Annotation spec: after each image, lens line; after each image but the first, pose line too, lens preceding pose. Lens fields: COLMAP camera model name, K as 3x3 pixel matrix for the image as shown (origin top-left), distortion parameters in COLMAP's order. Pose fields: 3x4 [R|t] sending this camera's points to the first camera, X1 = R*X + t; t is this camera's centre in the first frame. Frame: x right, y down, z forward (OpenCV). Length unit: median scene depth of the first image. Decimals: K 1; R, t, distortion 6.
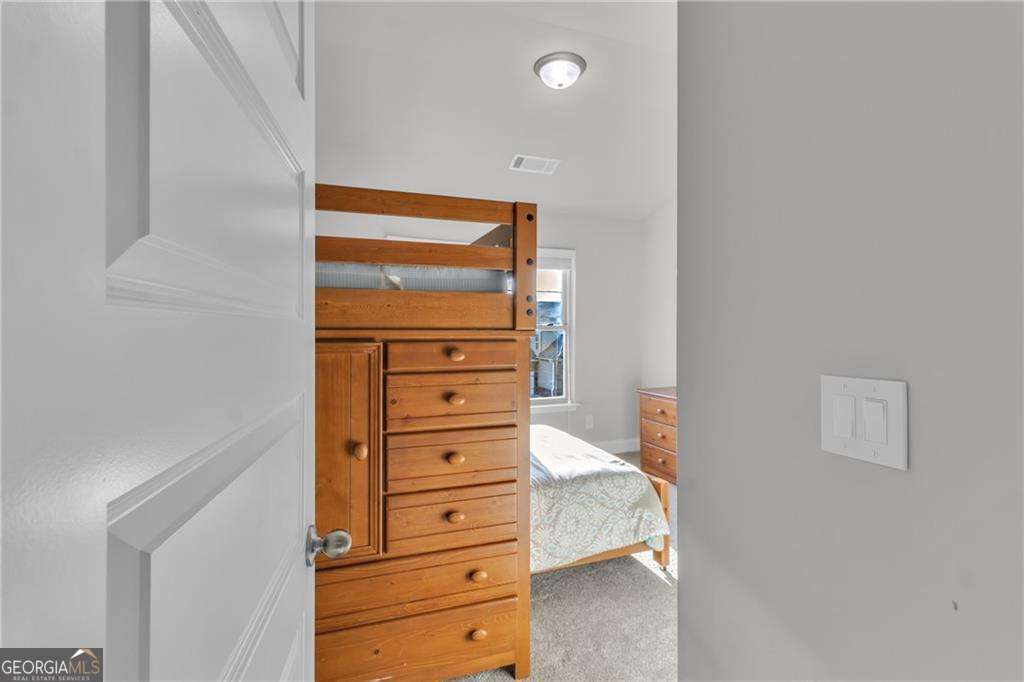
lens RADIAL K [[481.6, 0, 512.9], [0, 481.6, 334.9], [0, 0, 1]] dist [0.004684, 0.001111]
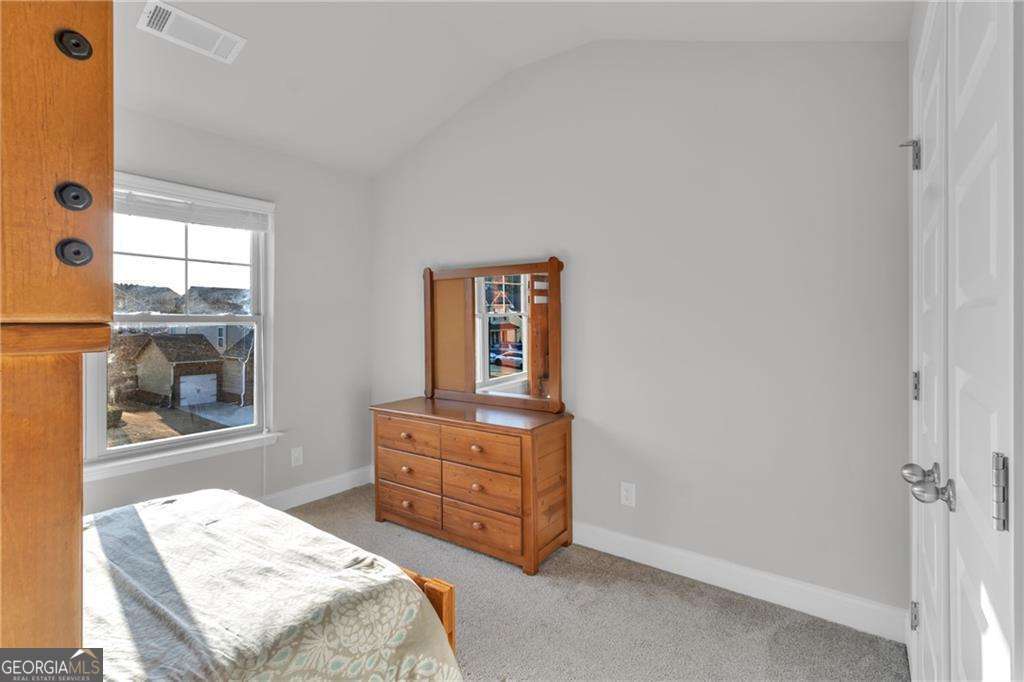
lens RADIAL K [[481.6, 0, 523.3], [0, 481.6, 326.3], [0, 0, 1]] dist [0.004684, 0.001111]
pose [[0.821175, -0.000247, 0.570676, 0.037936], [0.002631, 0.999991, -0.003353, -0.003520], [-0.570670, 0.004254, 0.821168, 0.306562]]
